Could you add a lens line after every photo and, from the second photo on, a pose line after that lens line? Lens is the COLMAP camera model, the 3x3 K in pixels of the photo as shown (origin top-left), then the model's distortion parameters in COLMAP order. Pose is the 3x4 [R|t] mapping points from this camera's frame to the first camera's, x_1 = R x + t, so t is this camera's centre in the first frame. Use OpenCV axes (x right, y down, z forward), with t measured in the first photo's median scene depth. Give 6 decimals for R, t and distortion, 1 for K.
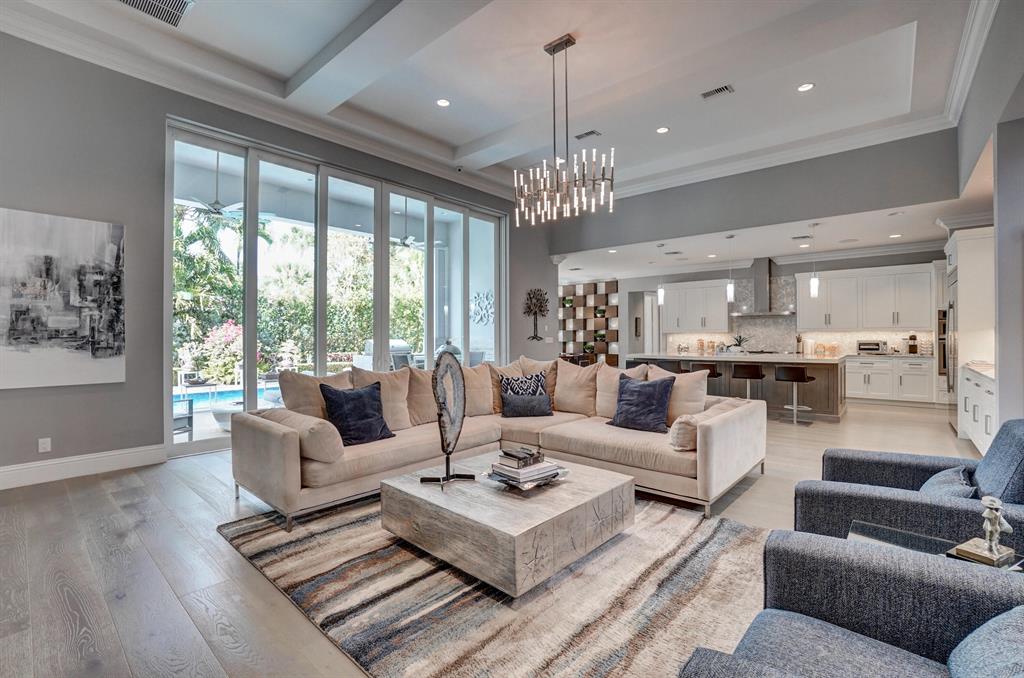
lens RADIAL K [[458.7, 0, 510.3], [0, 458.7, 336.9], [0, 0, 1]] dist [-0.068613, 0.025062]
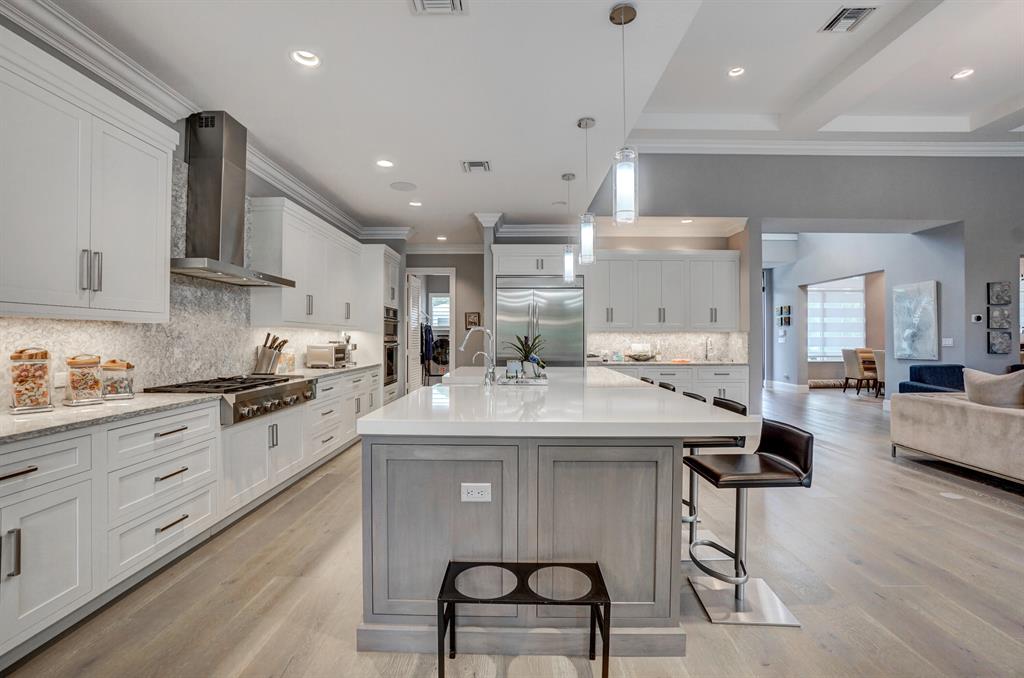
lens RADIAL K [[458.7, 0, 510.3], [0, 458.7, 336.9], [0, 0, 1]] dist [-0.068613, 0.025062]
pose [[-0.659254, 0.005603, 0.751900, 0.168109], [0.002360, 0.999983, -0.005383, 0.000892], [-0.751917, -0.001774, -0.659256, 1.253066]]
